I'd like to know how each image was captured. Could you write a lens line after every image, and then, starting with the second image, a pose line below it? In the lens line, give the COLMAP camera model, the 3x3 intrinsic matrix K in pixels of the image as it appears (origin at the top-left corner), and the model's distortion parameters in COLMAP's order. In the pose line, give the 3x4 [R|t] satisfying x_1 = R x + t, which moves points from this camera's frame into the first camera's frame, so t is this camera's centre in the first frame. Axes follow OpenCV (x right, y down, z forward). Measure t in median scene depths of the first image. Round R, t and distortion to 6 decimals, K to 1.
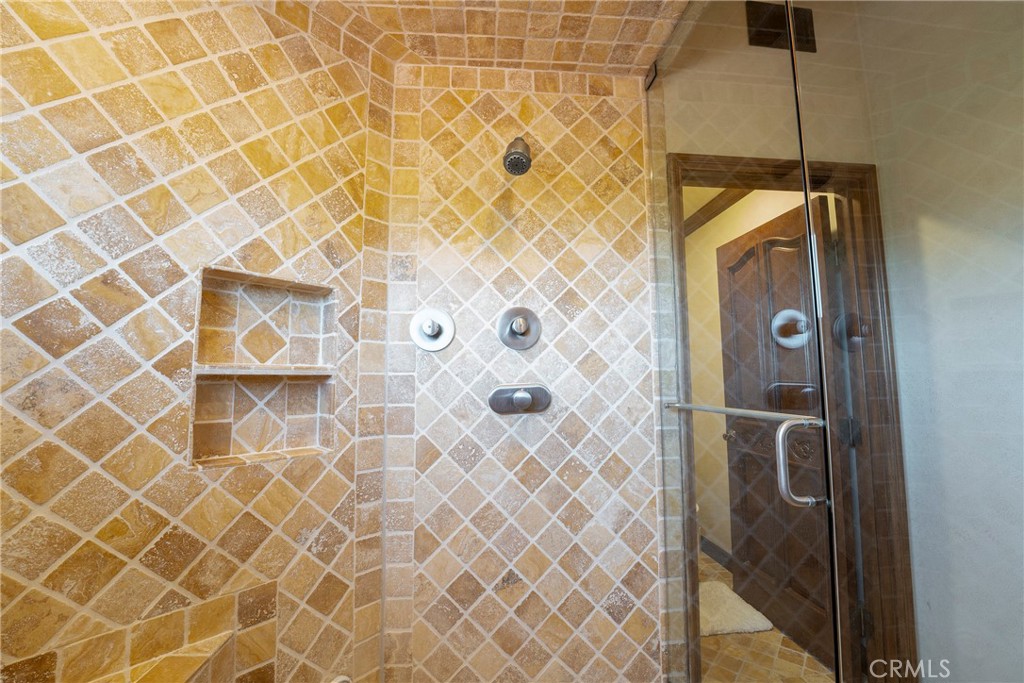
lens RADIAL K [[418.7, 0, 511.2], [0, 418.7, 340.2], [0, 0, 1]] dist [-0.029938, 0.003897]
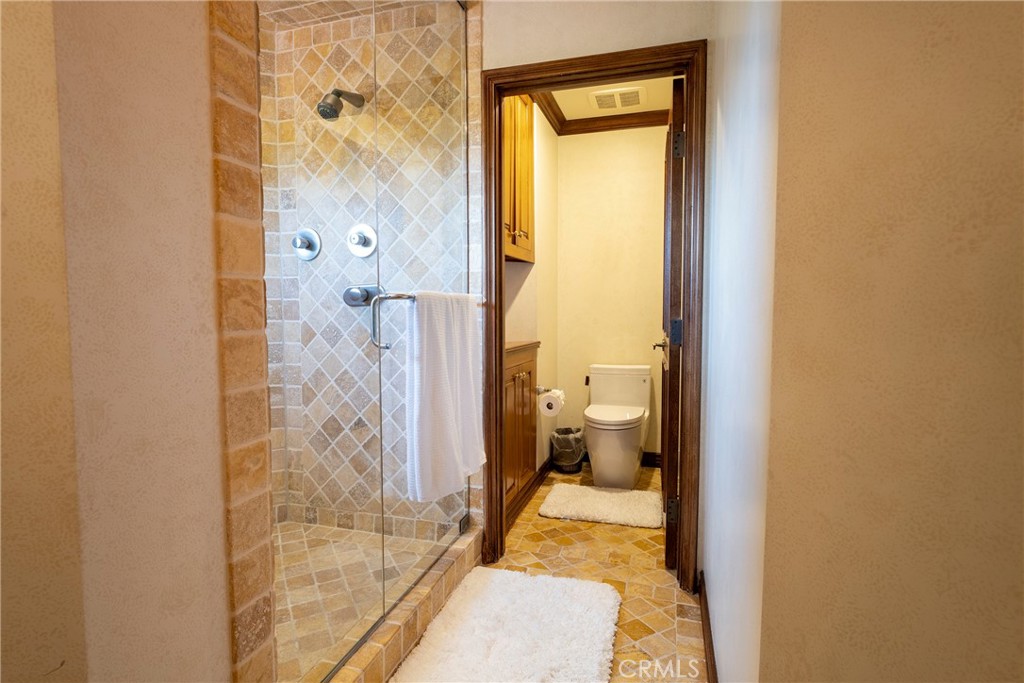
lens RADIAL K [[516.5, 0, 510.1], [0, 516.5, 341.9], [0, 0, 1]] dist [-0.002234, -0.000684]
pose [[0.929640, 0.027945, -0.367407, 1.072190], [0.030117, 0.988021, 0.151355, 0.053956], [0.367235, -0.151771, 0.917662, -0.359394]]
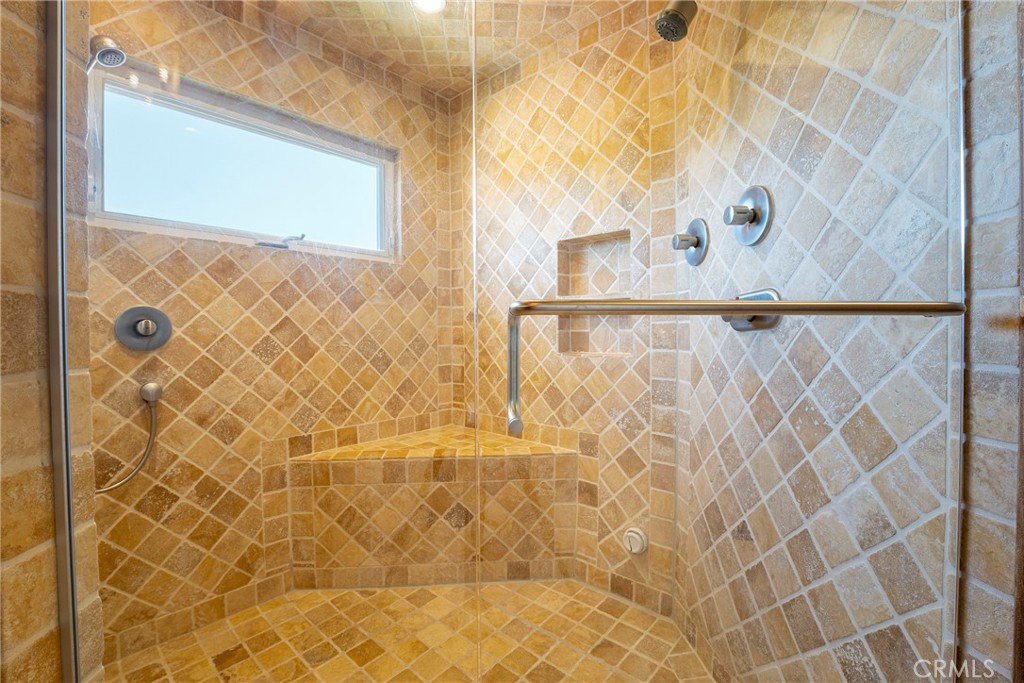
lens RADIAL K [[437.2, 0, 516.9], [0, 437.2, 341.4], [0, 0, 1]] dist [-0.023956, 0.000837]
pose [[-0.002425, 0.022088, -0.999753, 0.816148], [0.100616, 0.994688, 0.021732, 0.137091], [0.994922, -0.100539, -0.004634, 0.583535]]
